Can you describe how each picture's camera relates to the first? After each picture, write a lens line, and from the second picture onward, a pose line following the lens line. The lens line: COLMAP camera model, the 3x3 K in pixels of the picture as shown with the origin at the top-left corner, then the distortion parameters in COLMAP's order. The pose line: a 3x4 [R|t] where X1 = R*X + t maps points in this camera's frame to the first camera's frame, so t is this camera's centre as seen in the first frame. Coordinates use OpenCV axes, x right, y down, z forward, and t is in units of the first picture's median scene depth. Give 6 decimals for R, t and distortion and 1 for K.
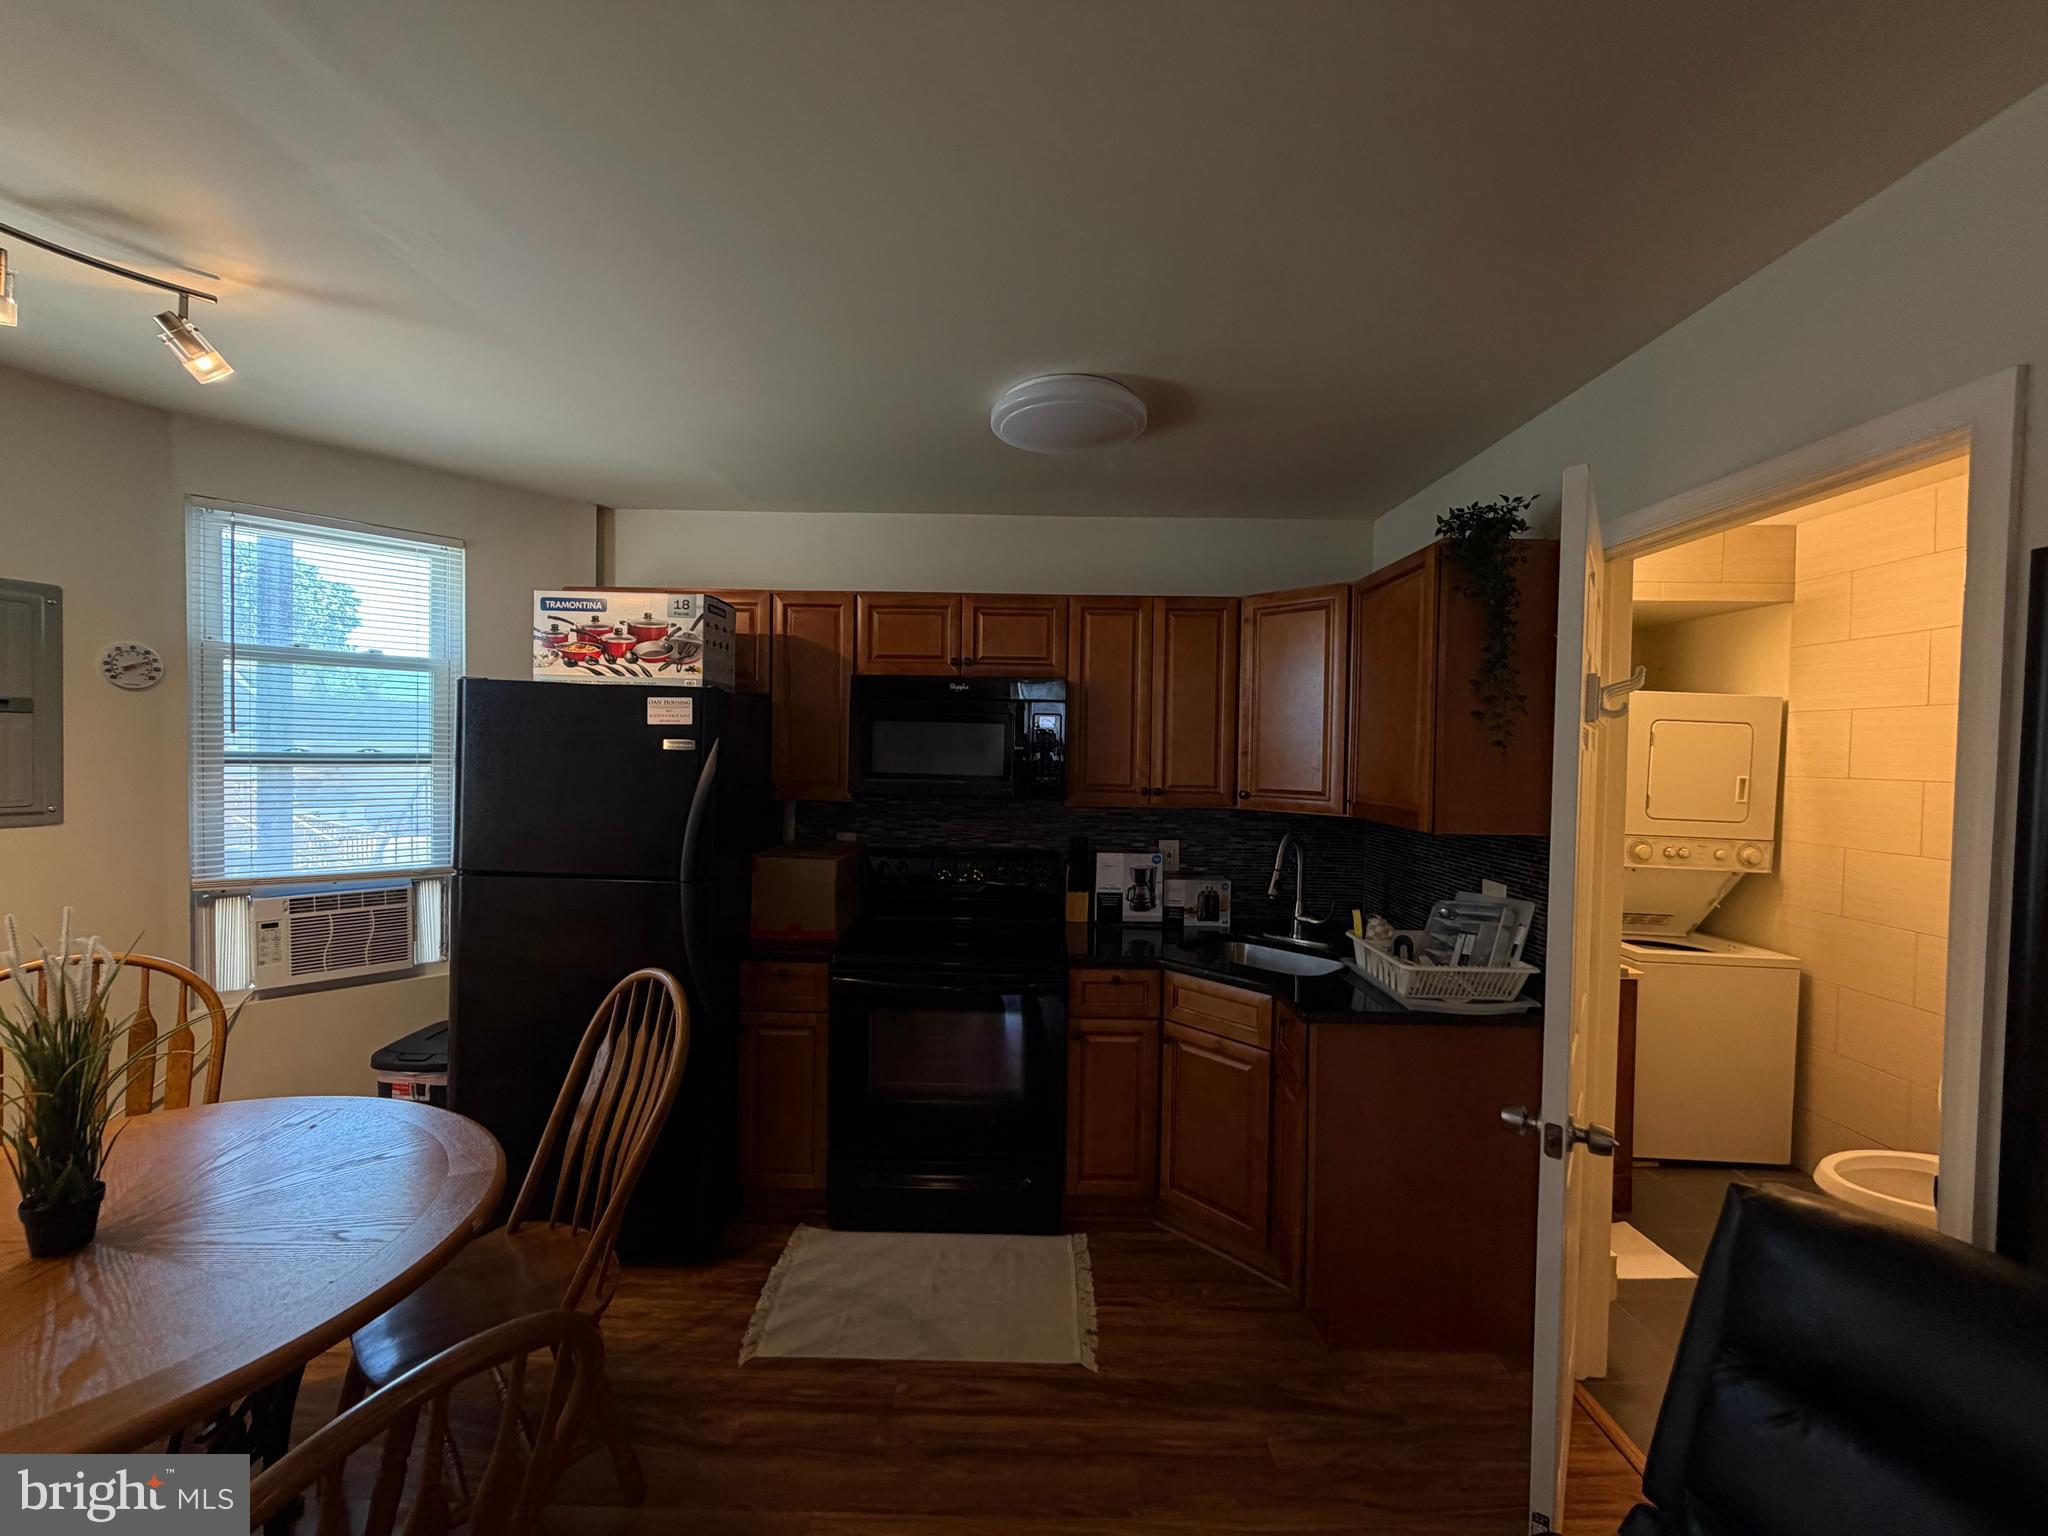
lens RADIAL K [[816.6, 0, 1017.0], [0, 816.6, 768.4], [0, 0, 1]] dist [0.000606, -0.000035]
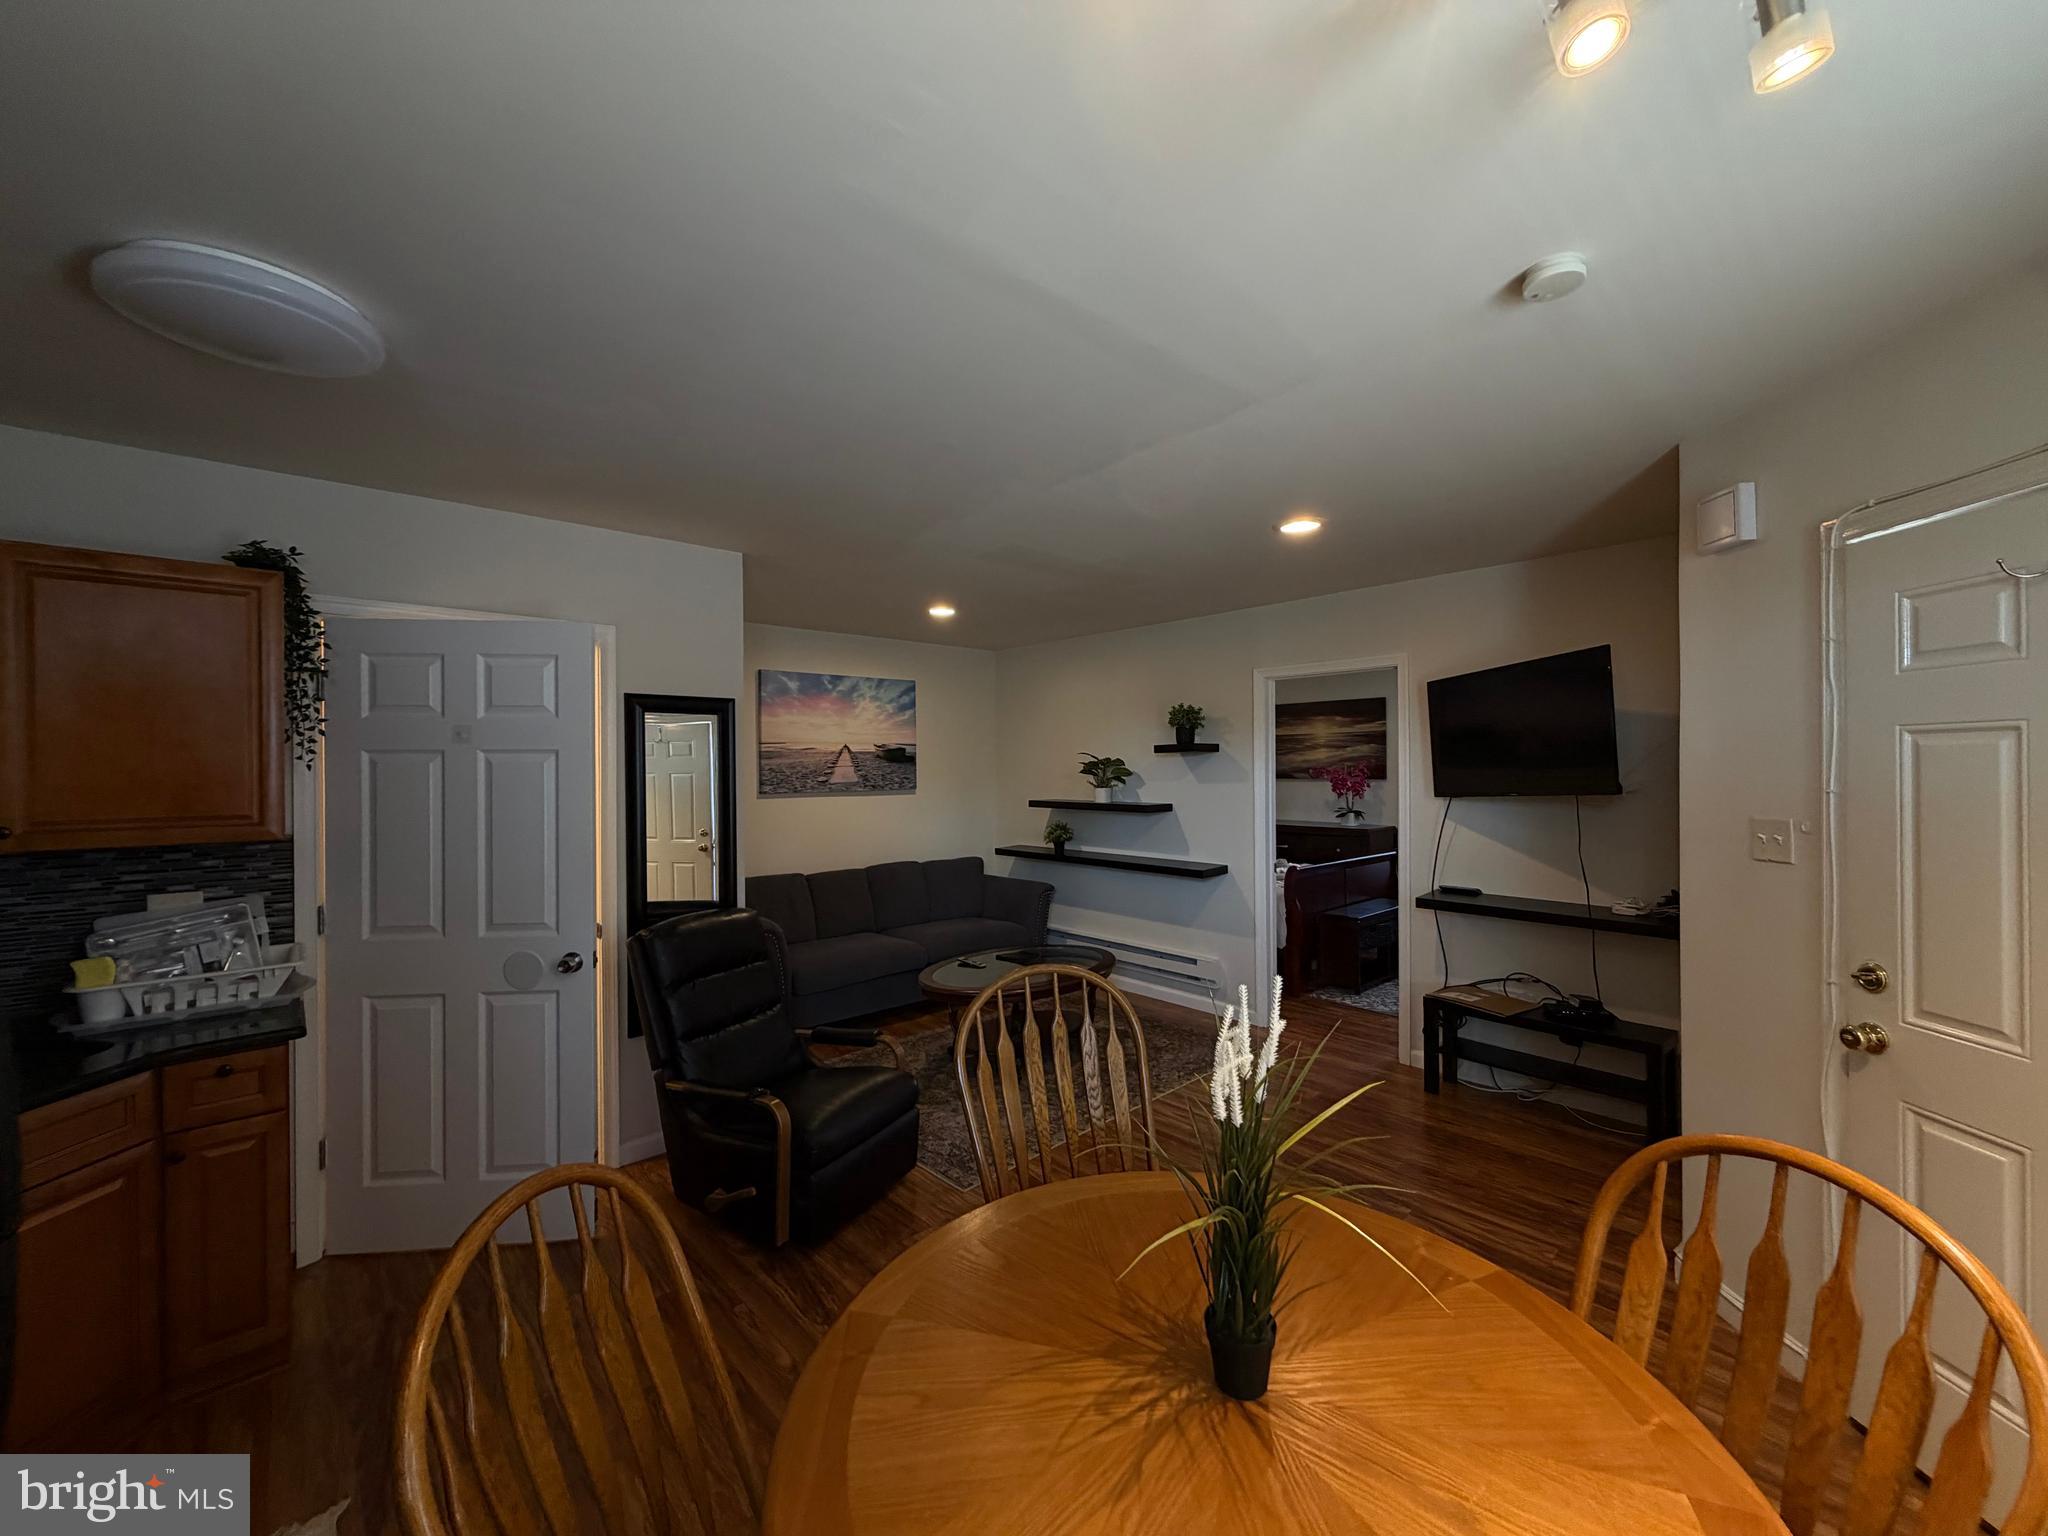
lens RADIAL K [[816.6, 0, 1017.0], [0, 816.6, 768.4], [0, 0, 1]] dist [0.000606, -0.000035]
pose [[-0.670353, -0.008099, 0.741998, -0.819556], [0.016913, 0.999514, 0.026191, -0.023836], [-0.741849, 0.030107, -0.669890, 0.852981]]
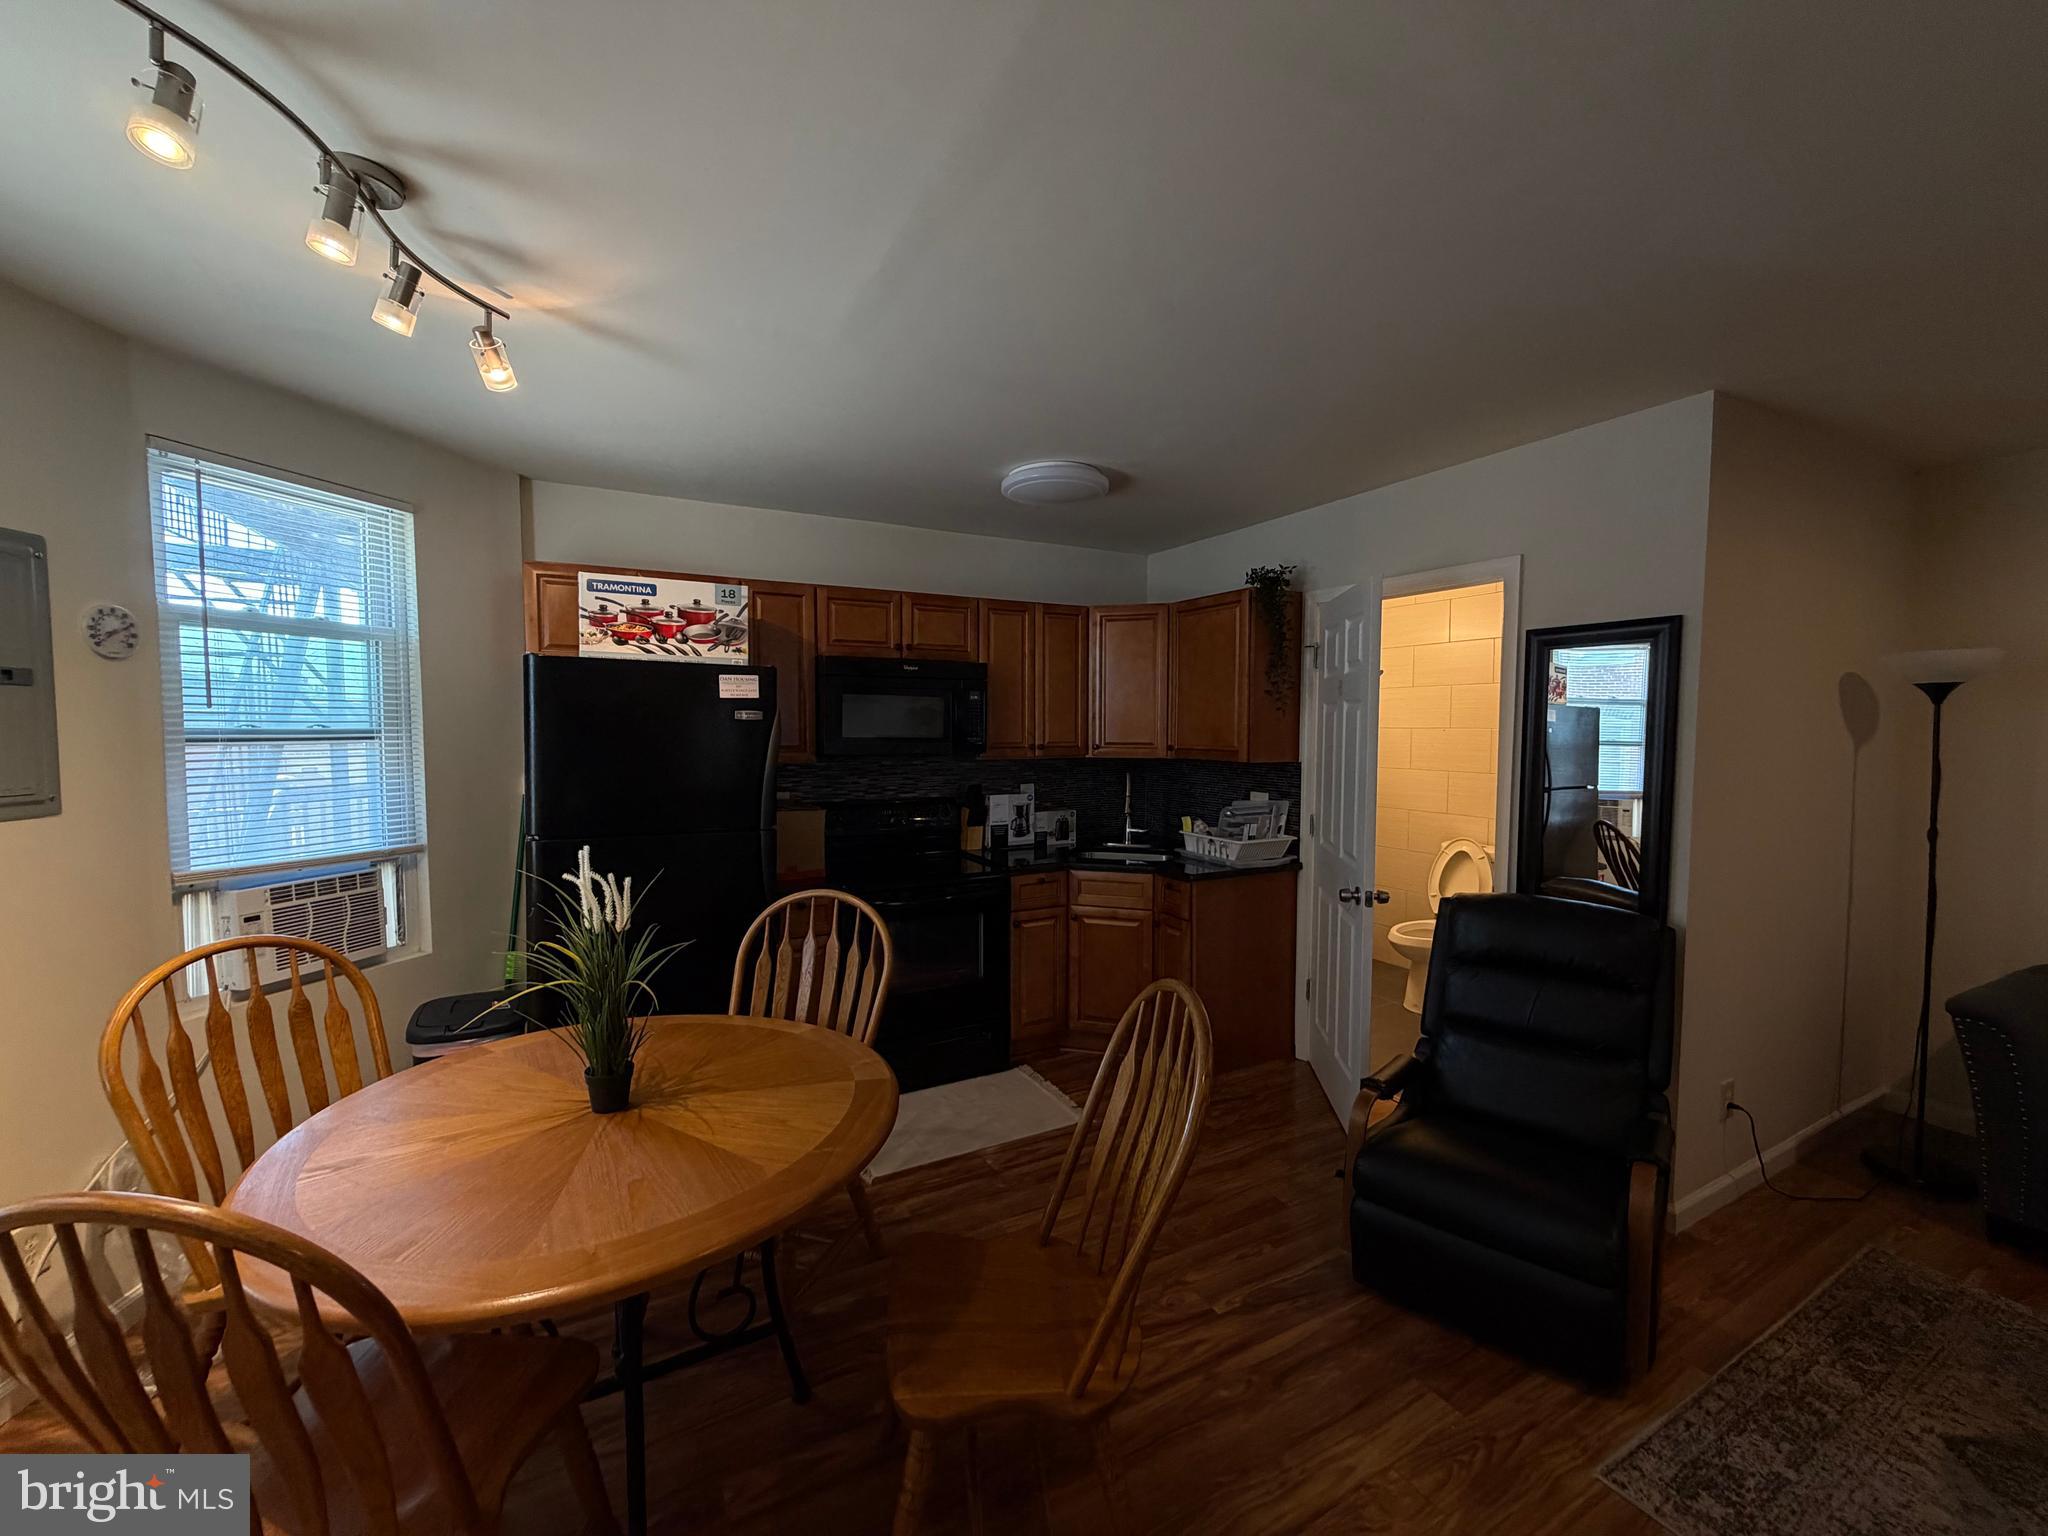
lens RADIAL K [[816.6, 0, 1017.0], [0, 816.6, 768.4], [0, 0, 1]] dist [0.000606, -0.000035]
pose [[0.877493, -0.041935, 0.477752, -0.611235], [0.024196, 0.998772, 0.043227, 0.005785], [-0.478978, -0.026372, 0.877431, -0.213431]]
